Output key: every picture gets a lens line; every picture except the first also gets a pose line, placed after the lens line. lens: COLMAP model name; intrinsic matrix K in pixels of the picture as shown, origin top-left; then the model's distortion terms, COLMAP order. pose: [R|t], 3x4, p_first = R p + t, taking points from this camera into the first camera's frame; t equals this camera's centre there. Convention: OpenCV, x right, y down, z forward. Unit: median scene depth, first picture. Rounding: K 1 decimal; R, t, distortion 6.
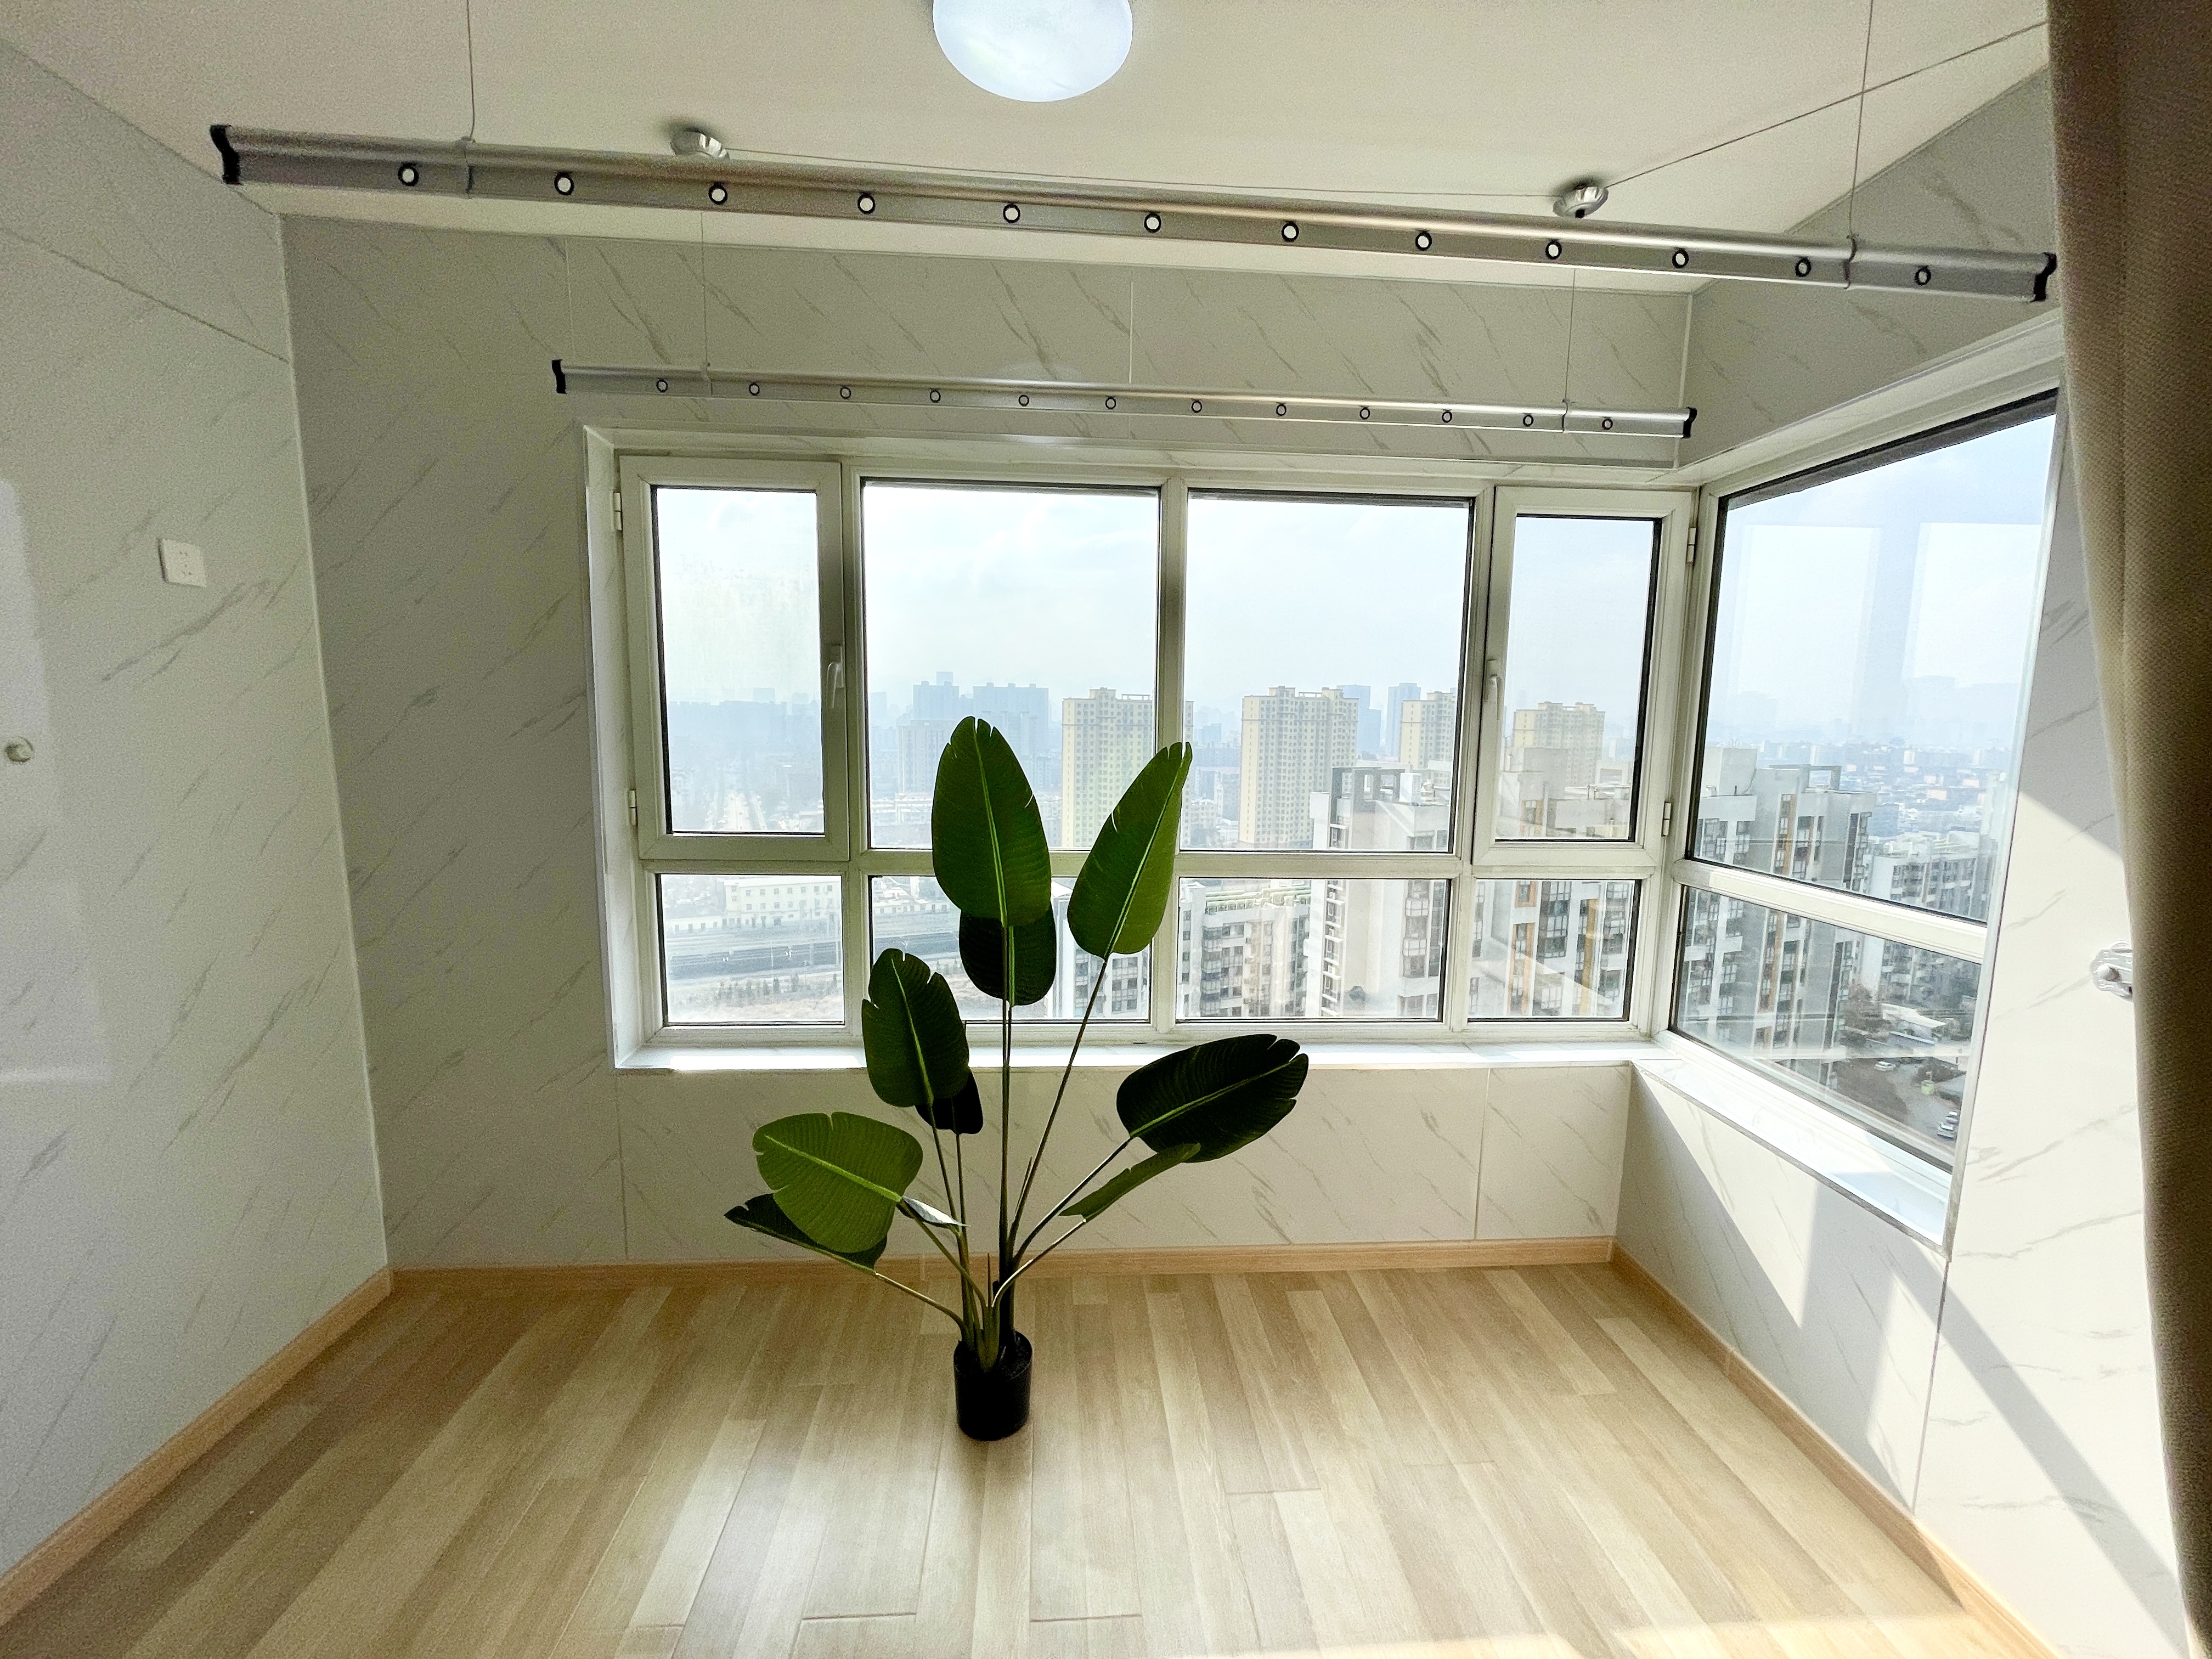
lens RADIAL K [[889.5, 0, 1109.1], [0, 889.5, 826.2], [0, 0, 1]] dist [-0.002629, -0.000374]
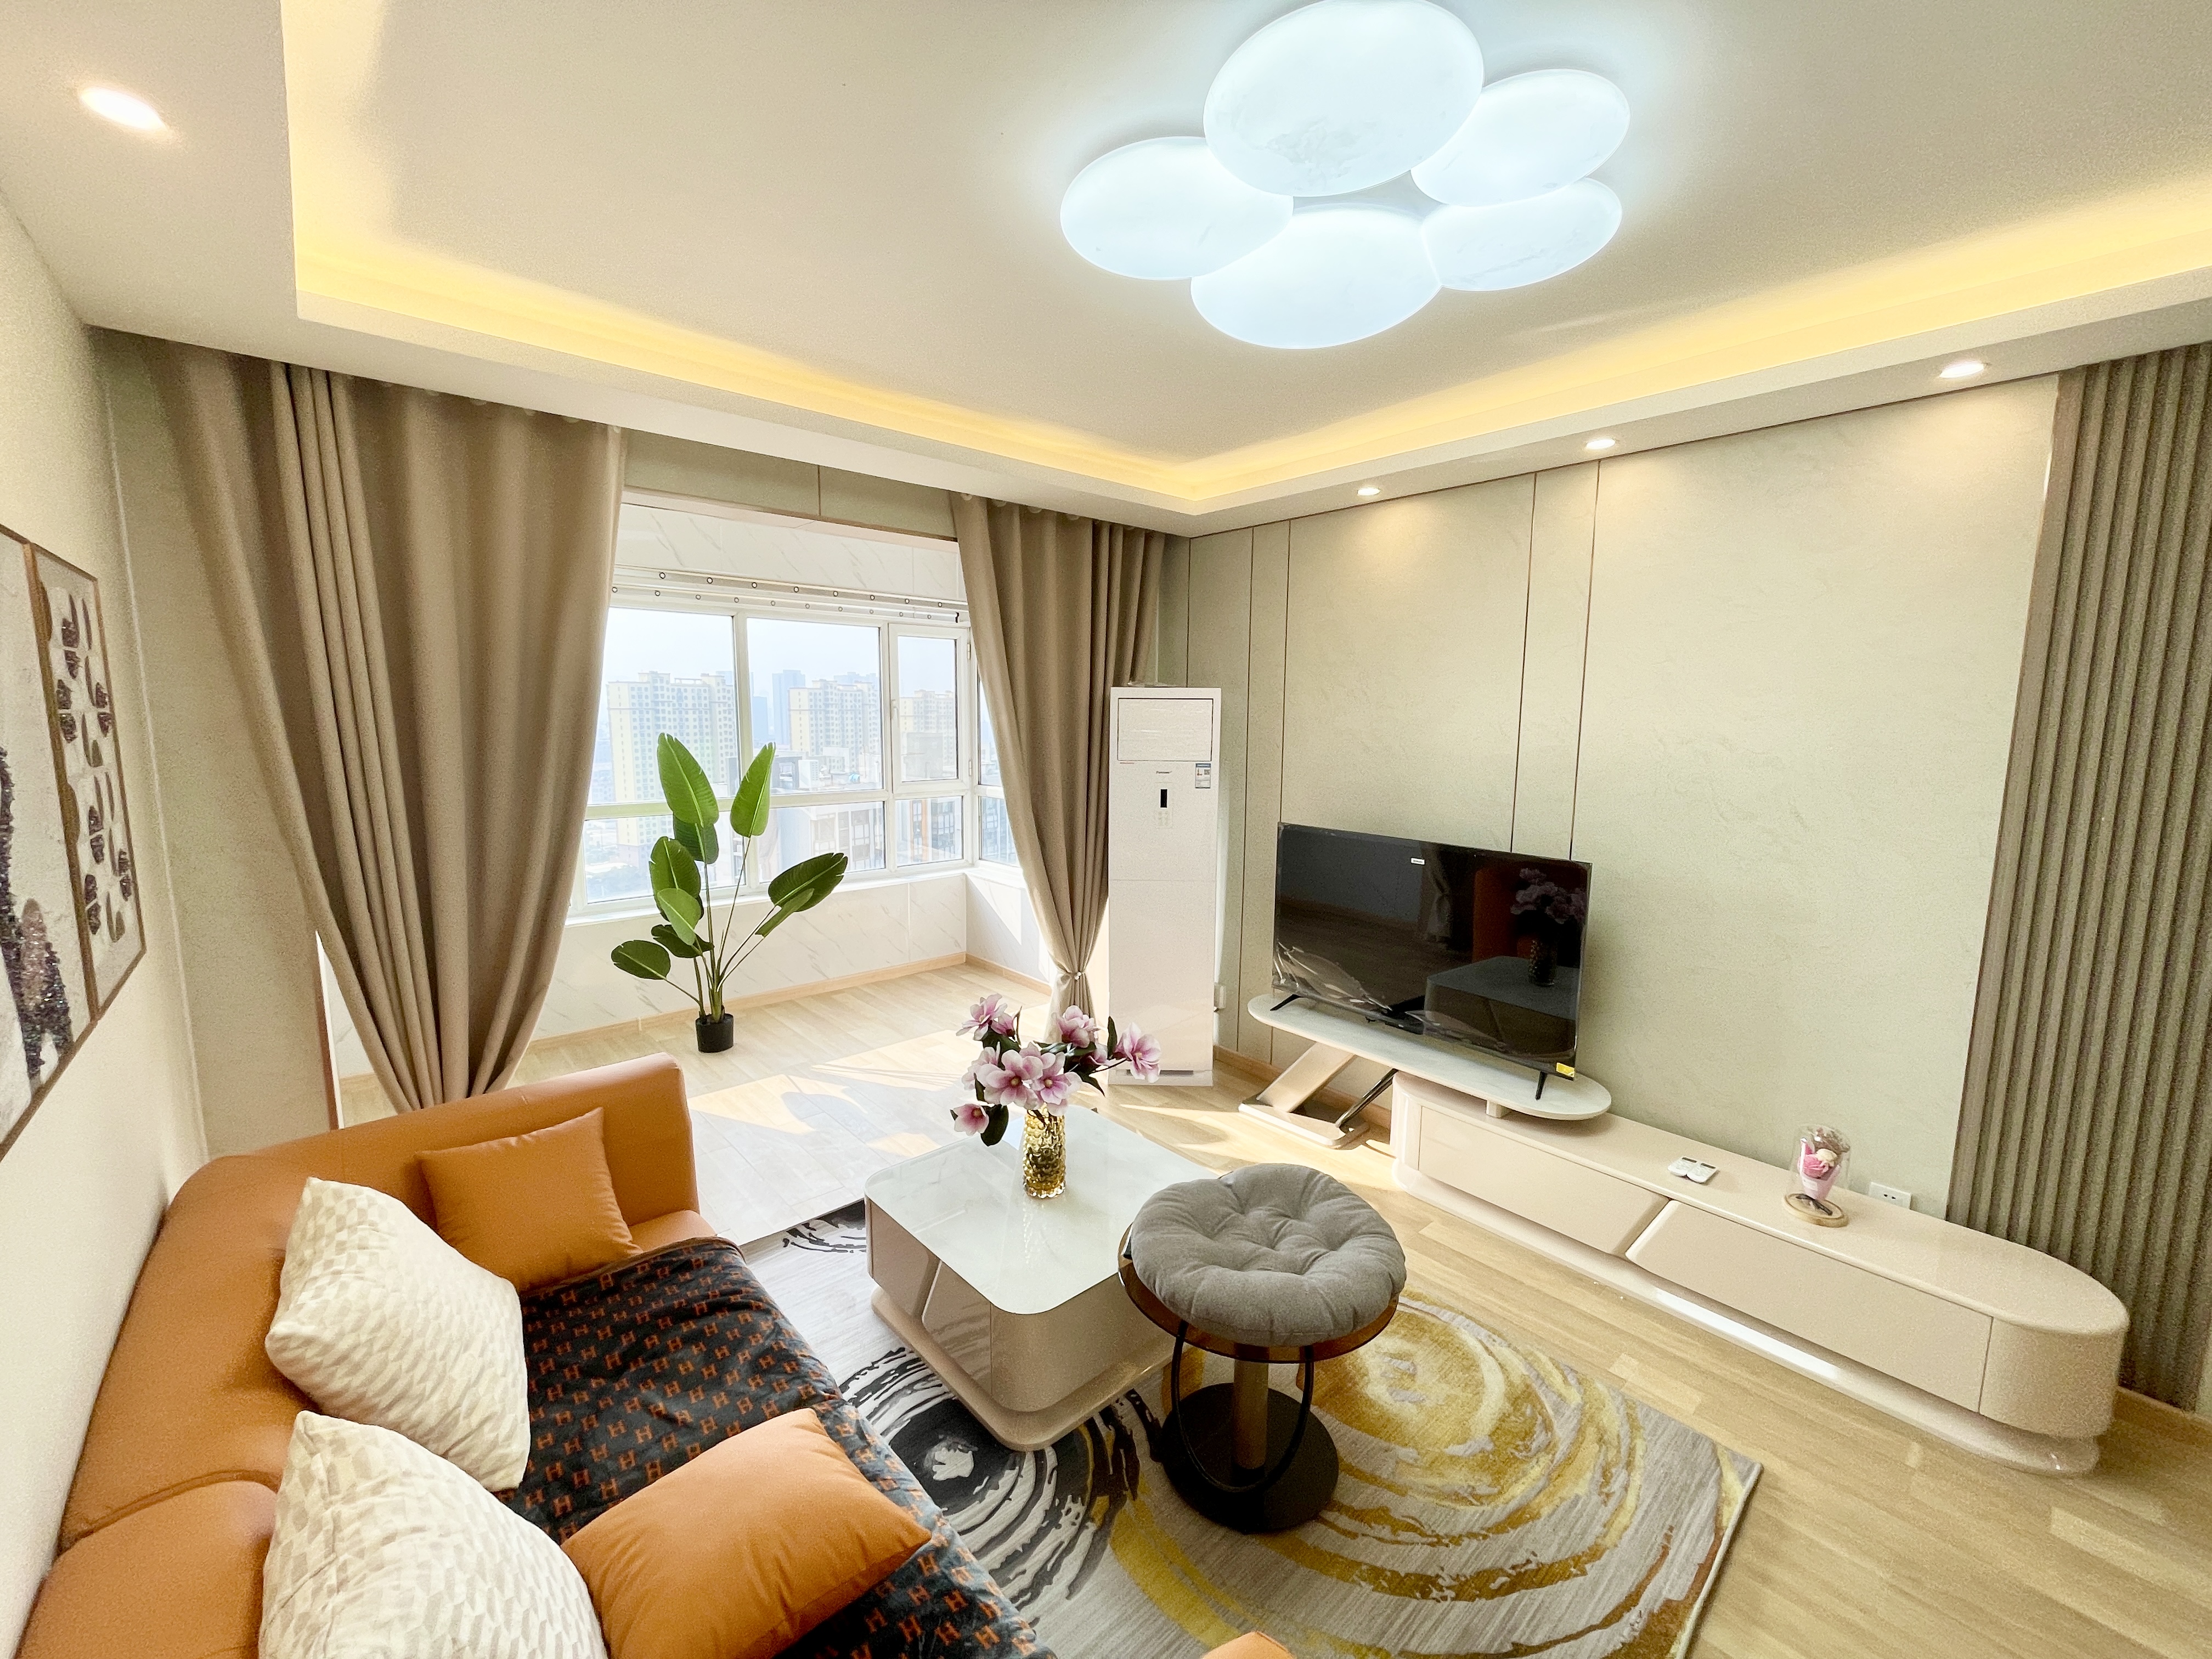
lens RADIAL K [[889.5, 0, 1109.1], [0, 889.5, 826.2], [0, 0, 1]] dist [-0.002629, -0.000374]
pose [[0.790723, -0.087739, 0.605854, -0.618703], [0.079187, 0.996021, 0.040893, 0.094130], [-0.607031, 0.015641, 0.794524, -1.303252]]
